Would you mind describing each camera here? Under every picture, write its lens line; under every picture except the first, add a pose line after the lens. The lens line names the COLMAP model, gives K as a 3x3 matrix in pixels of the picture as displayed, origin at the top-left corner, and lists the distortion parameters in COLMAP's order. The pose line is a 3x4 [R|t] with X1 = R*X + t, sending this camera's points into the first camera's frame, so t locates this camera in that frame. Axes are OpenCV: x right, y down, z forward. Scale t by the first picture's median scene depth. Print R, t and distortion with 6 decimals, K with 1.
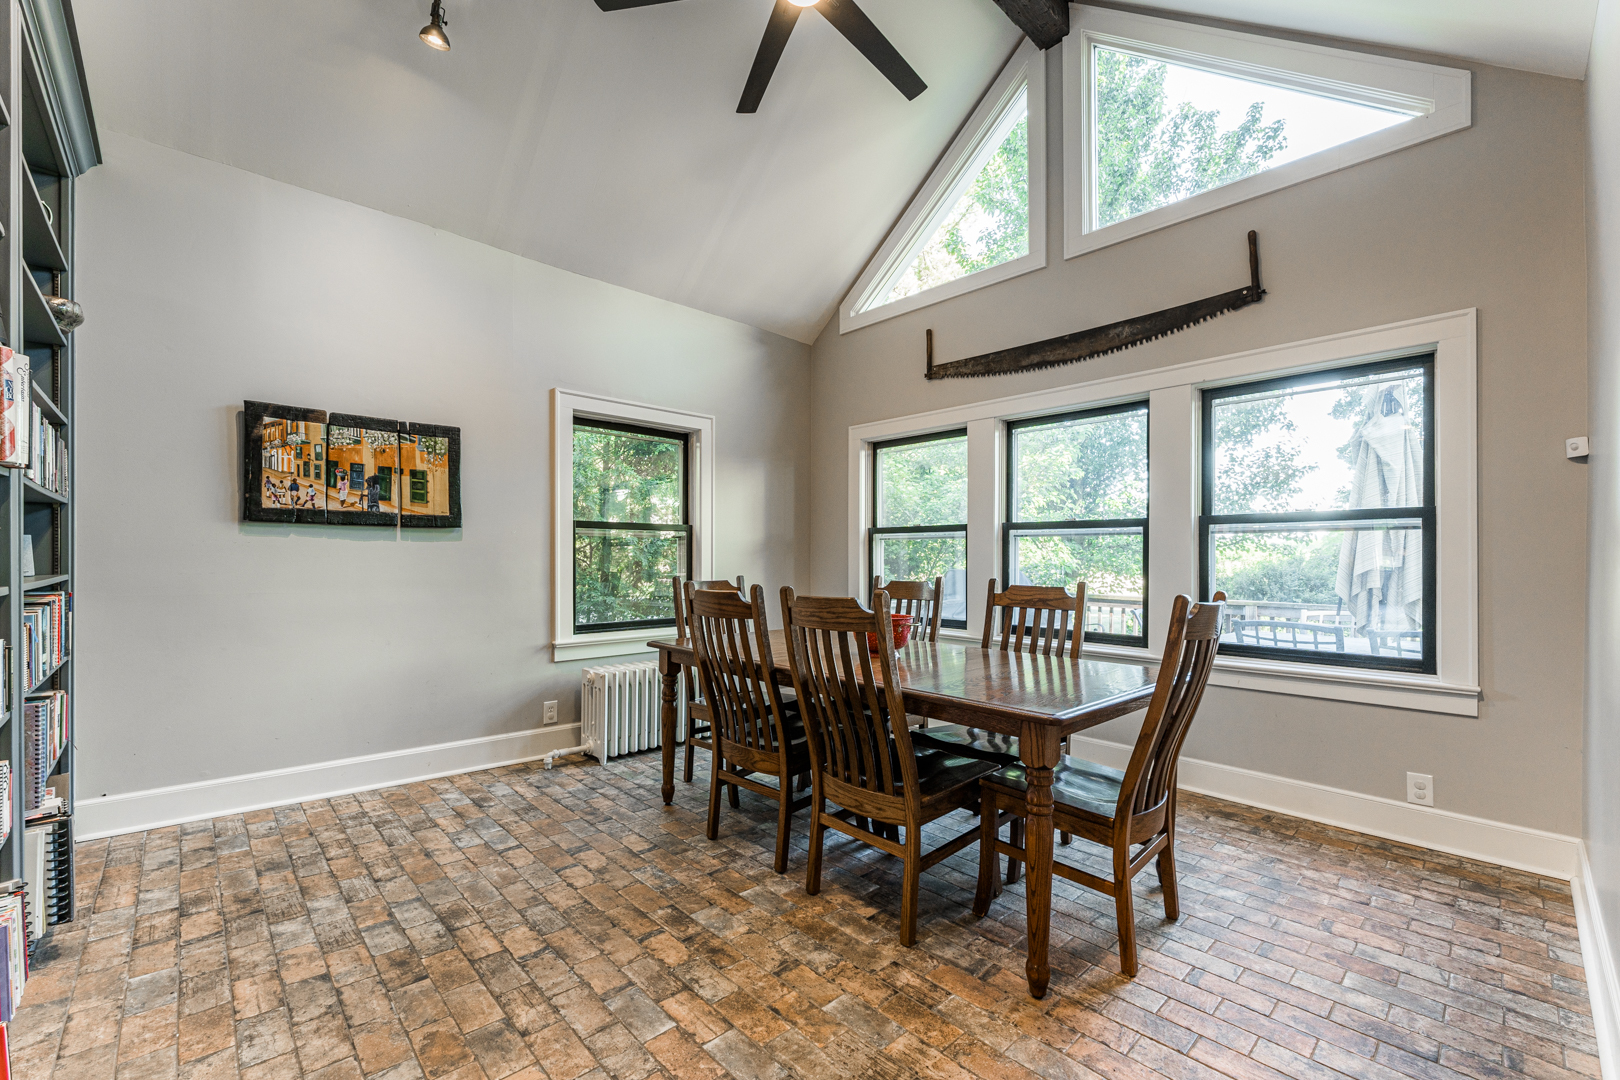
lens RADIAL K [[672.3, 0, 805.5], [0, 672.3, 556.9], [0, 0, 1]] dist [-0.002429, -0.000102]
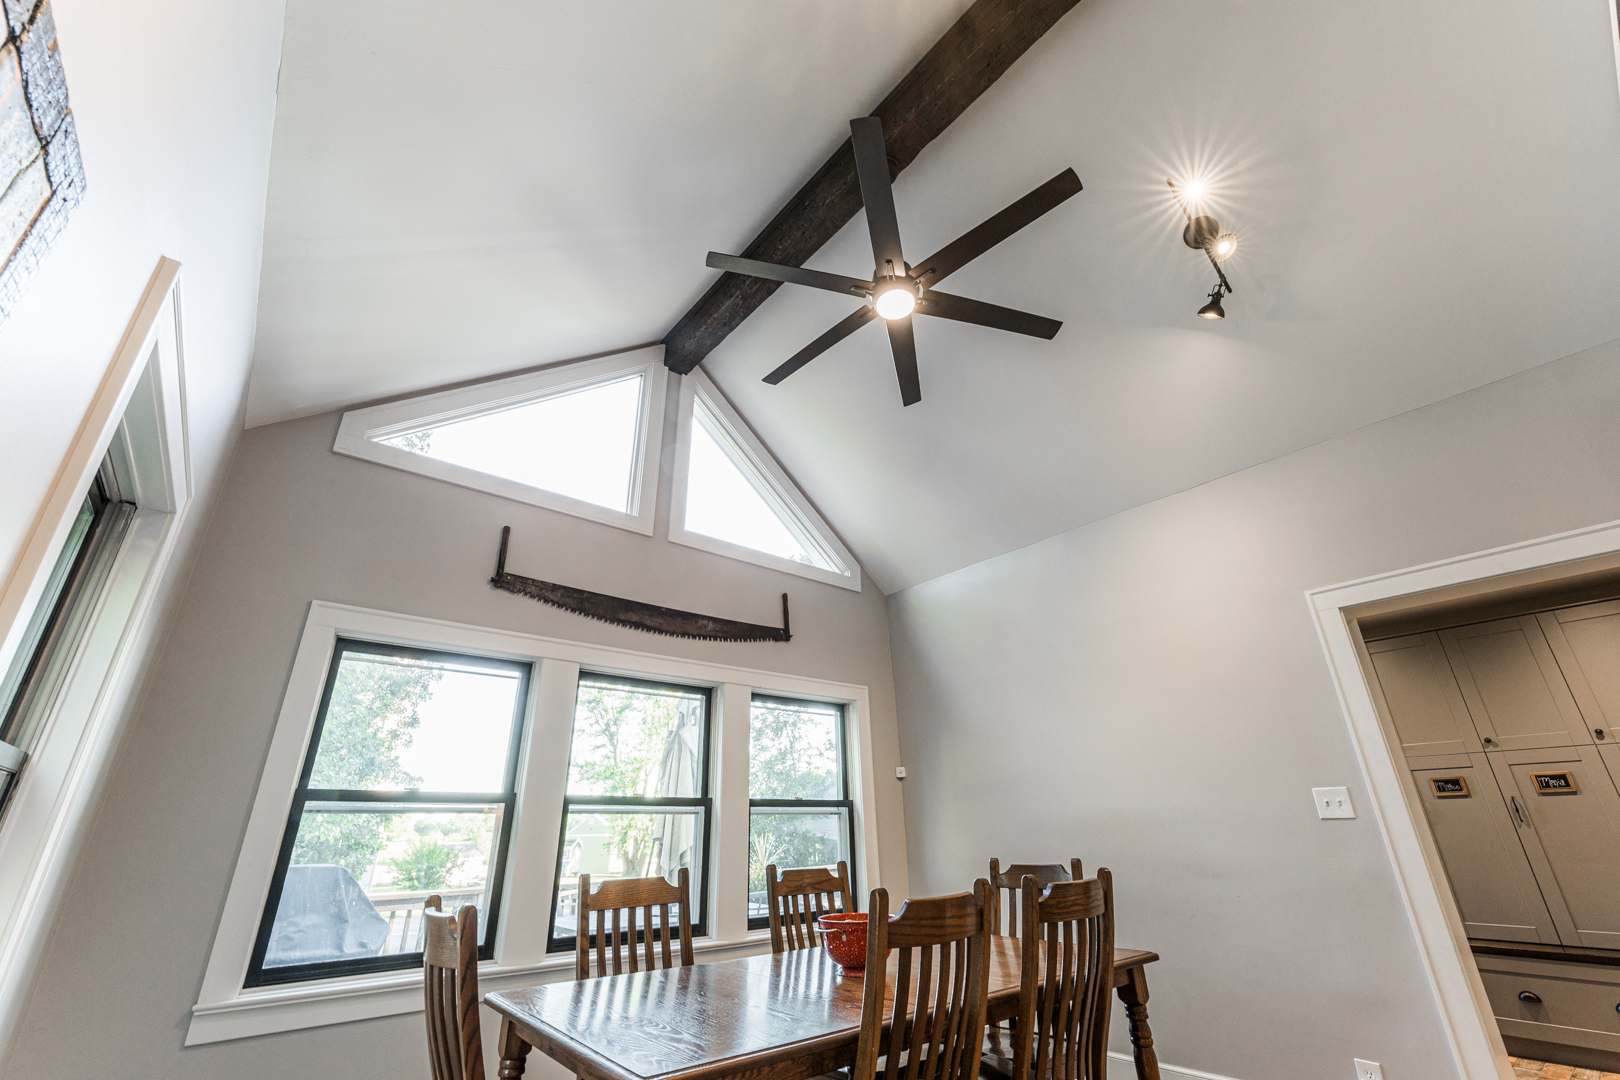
lens RADIAL K [[667.7, 0, 810.0], [0, 667.7, 540.0], [0, 0, 1]] dist [-0.003113, 0.000148]
pose [[0.069969, 0.392694, 0.917004, -0.792194], [0.017411, 0.918636, -0.394722, -0.015216], [-0.997397, 0.043584, 0.057439, 0.948367]]
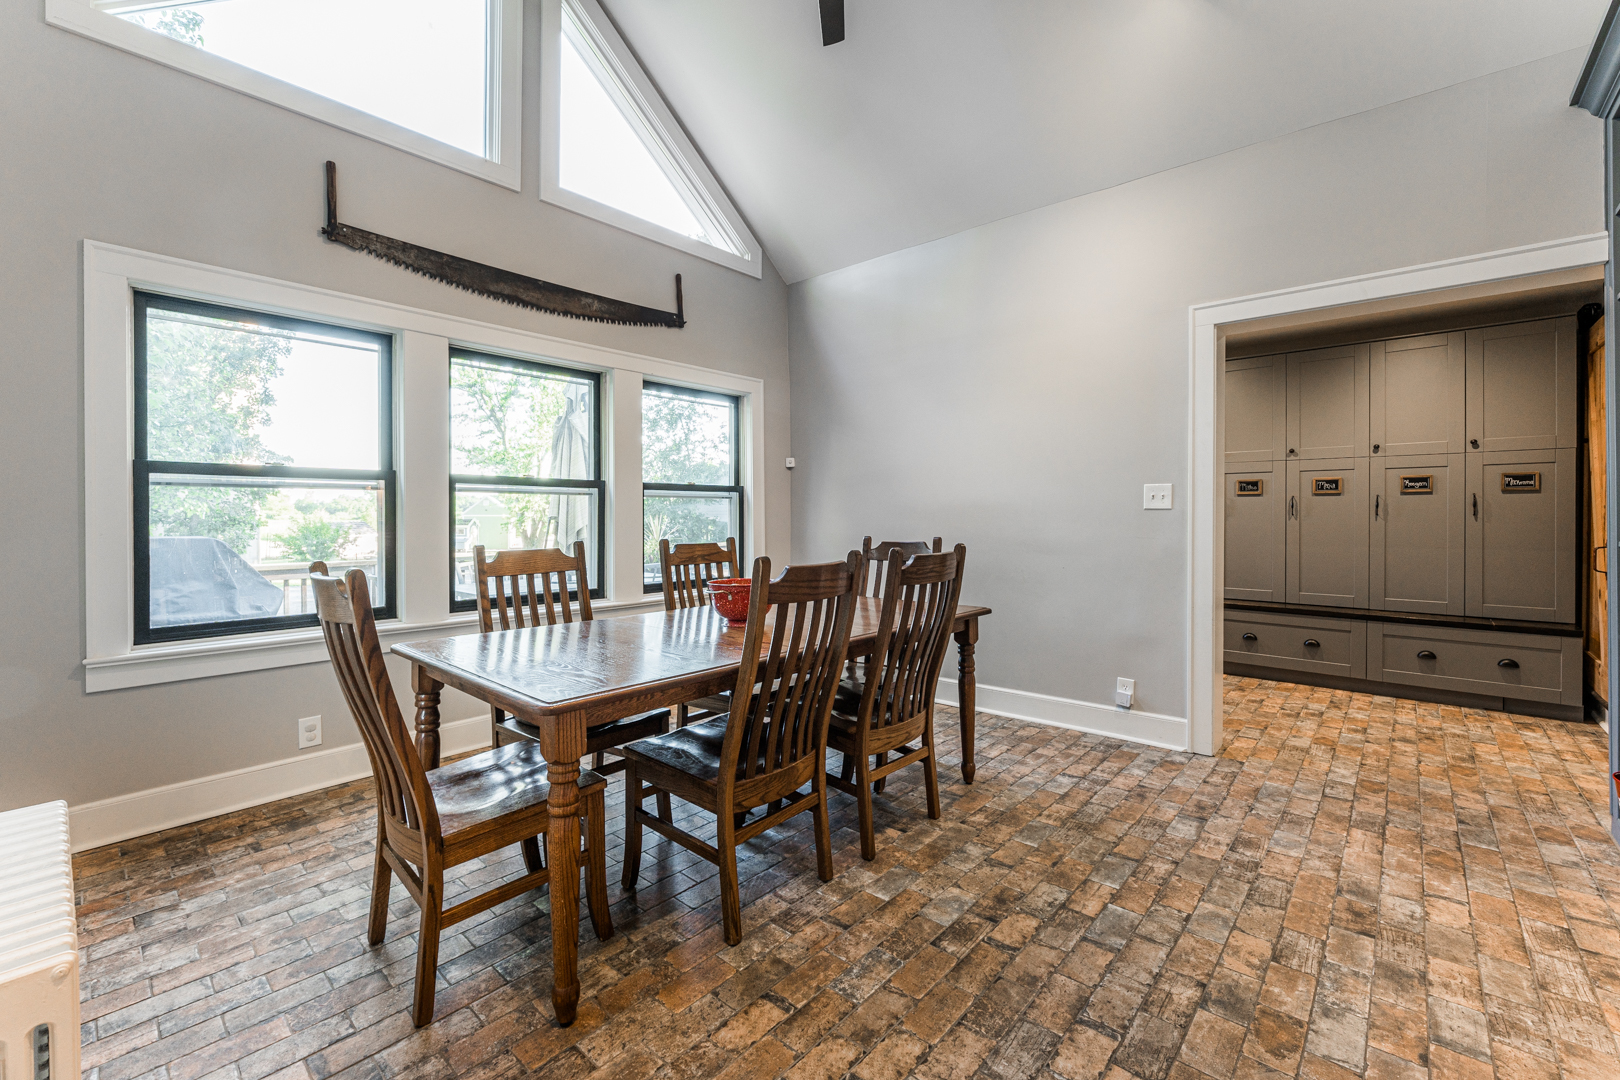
lens RADIAL K [[668.0, 0, 812.4], [0, 668.0, 513.0], [0, 0, 1]] dist [-0.000554, -0.000003]
pose [[-0.090971, -0.001230, 0.995853, -0.774147], [-0.000785, 0.999999, 0.001163, -0.007273], [-0.995853, -0.000676, -0.090972, 0.945495]]
